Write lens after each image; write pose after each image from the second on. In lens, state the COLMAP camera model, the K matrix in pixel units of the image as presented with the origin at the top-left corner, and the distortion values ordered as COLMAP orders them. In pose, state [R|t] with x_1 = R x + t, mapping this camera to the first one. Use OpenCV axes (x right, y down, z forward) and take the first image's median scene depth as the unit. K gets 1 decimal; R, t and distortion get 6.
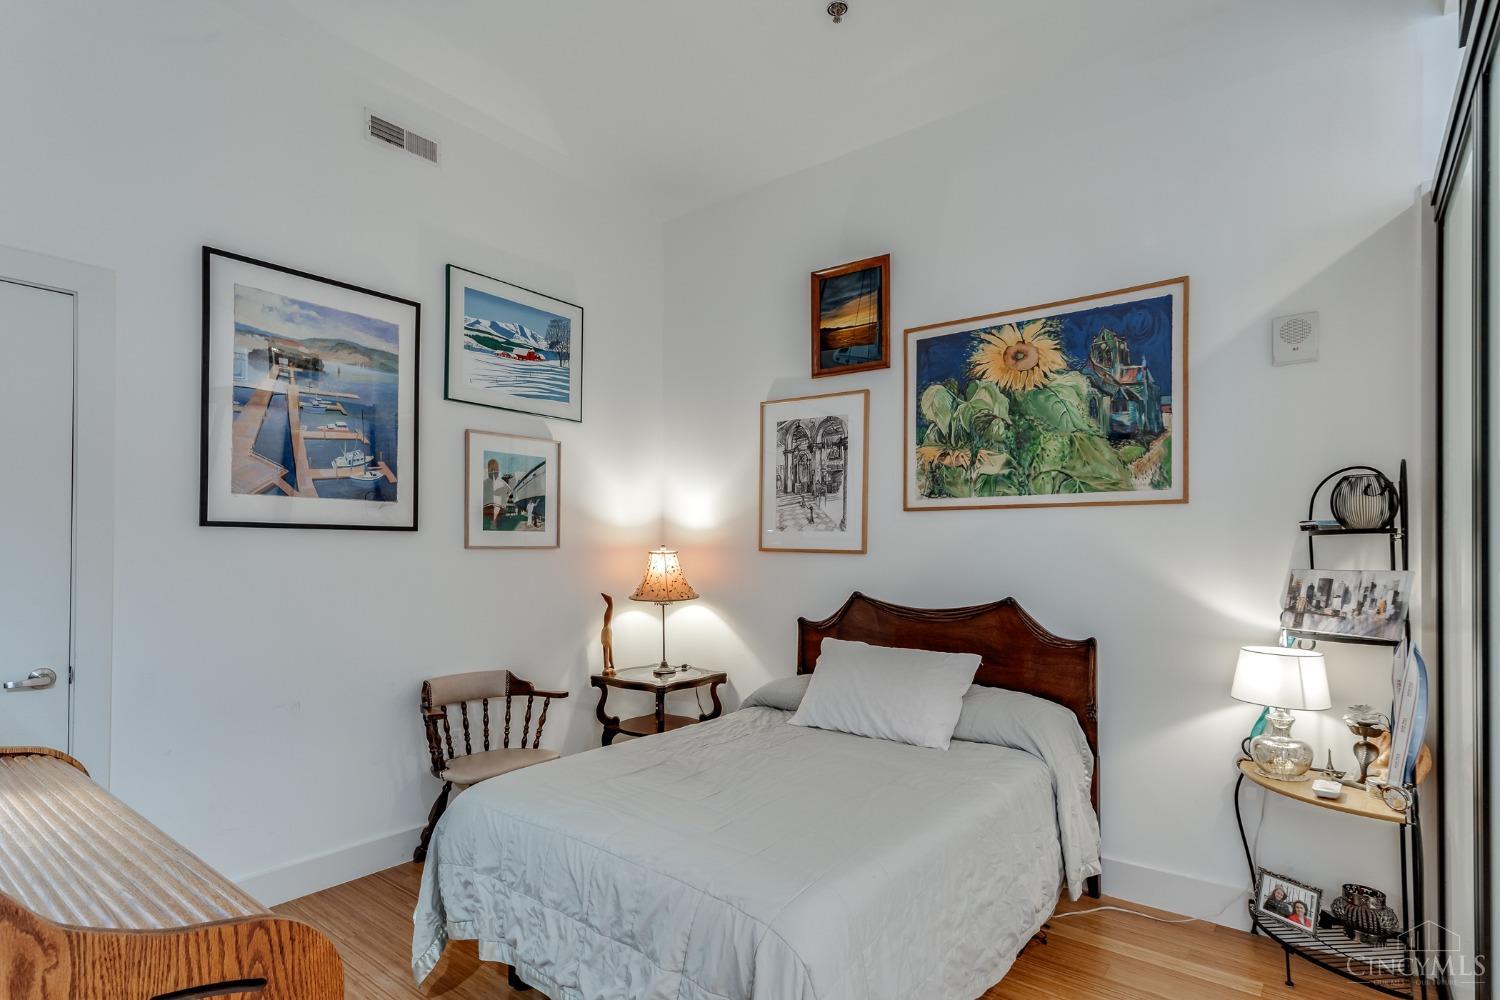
lens RADIAL K [[758.2, 0, 743.5], [0, 758.2, 544.0], [0, 0, 1]] dist [0.001761, 0.006190]
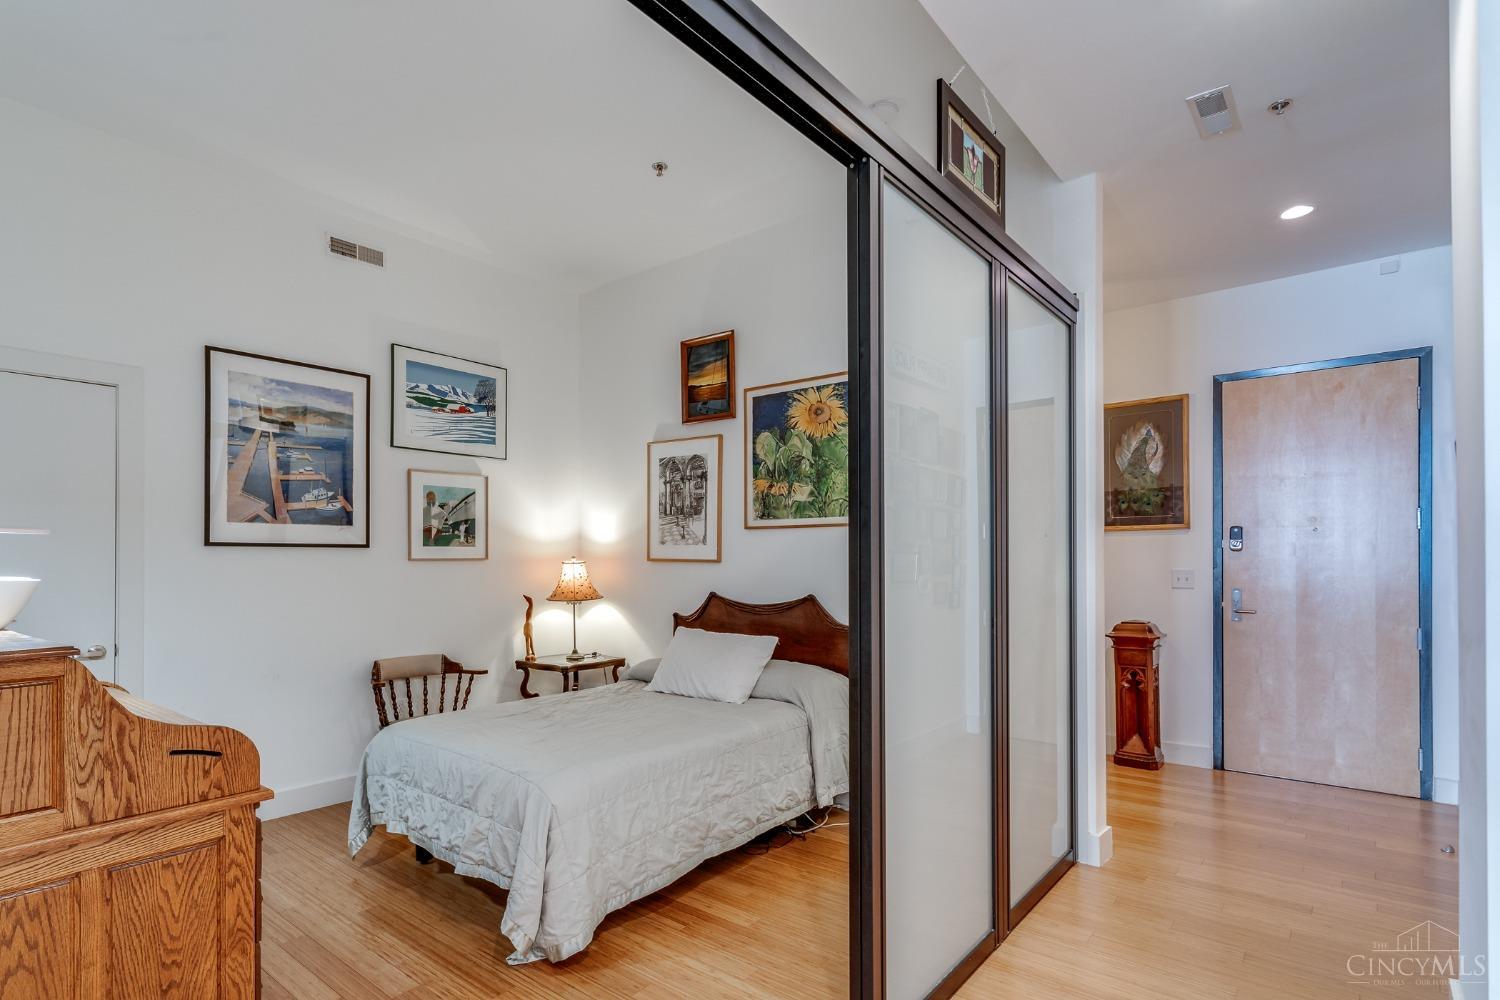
lens RADIAL K [[758.2, 0, 742.3], [0, 758.2, 554.5], [0, 0, 1]] dist [0.001761, 0.006190]
pose [[0.999829, -0.007091, -0.017099, 0.257251], [0.007112, 0.999974, 0.001173, -0.002110], [0.017090, -0.001294, 0.999853, -0.329226]]
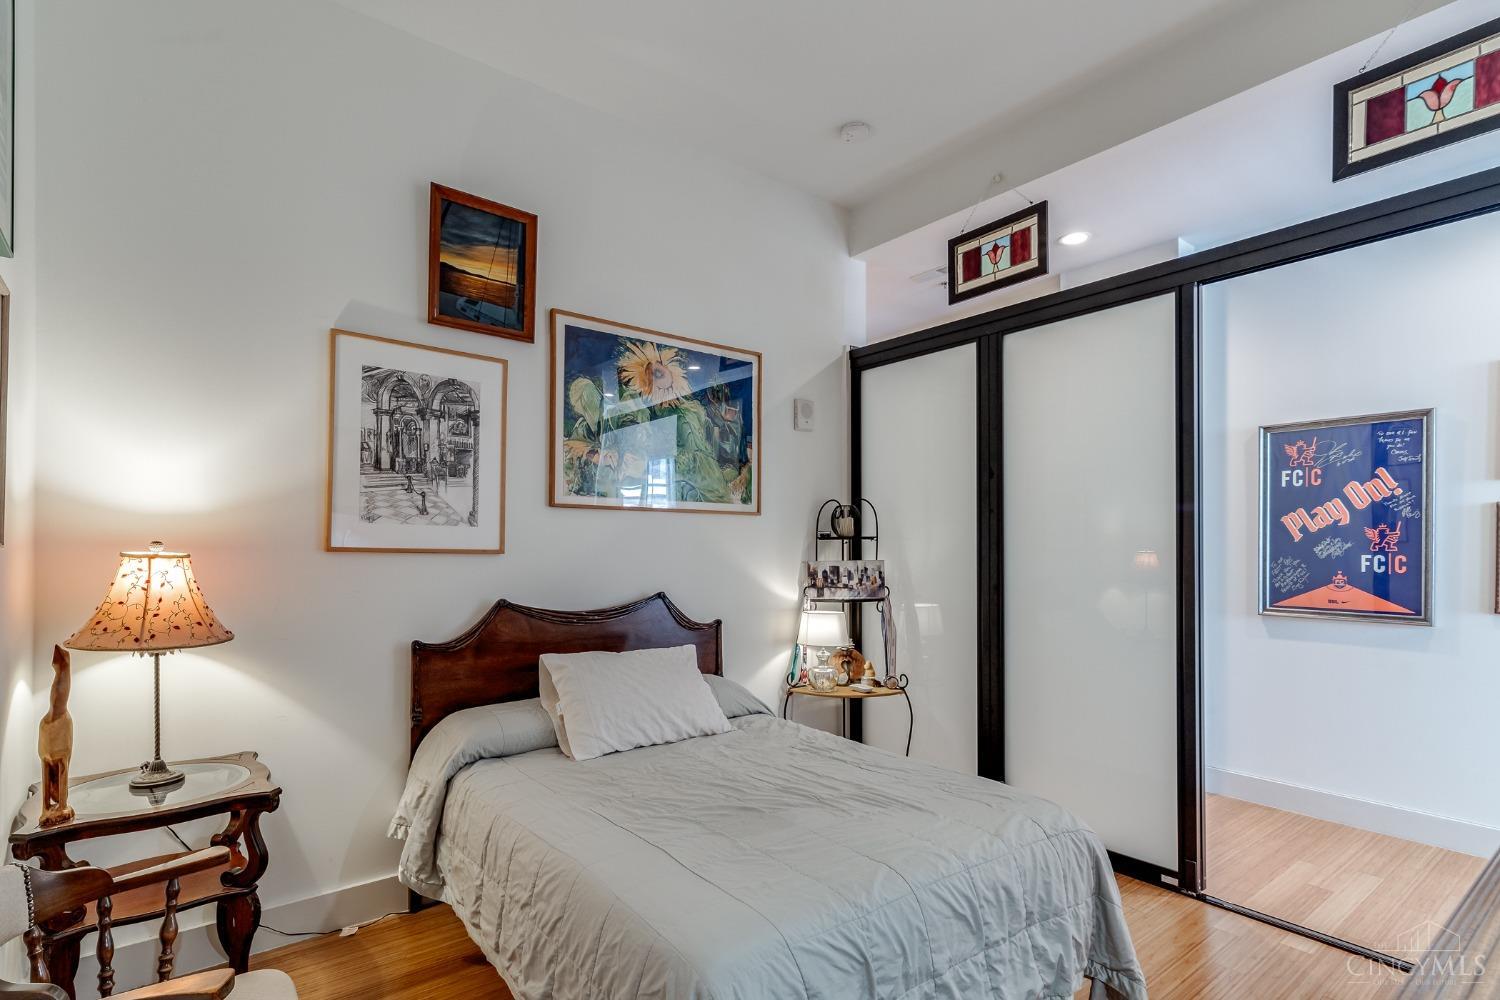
lens RADIAL K [[758.2, 0, 754.3], [0, 758.2, 544.7], [0, 0, 1]] dist [0.001761, 0.006190]
pose [[0.225512, 0.001102, 0.974240, -0.699614], [-0.009248, 0.999957, 0.001010, -0.000778], [-0.974196, -0.009238, 0.225513, 0.623838]]
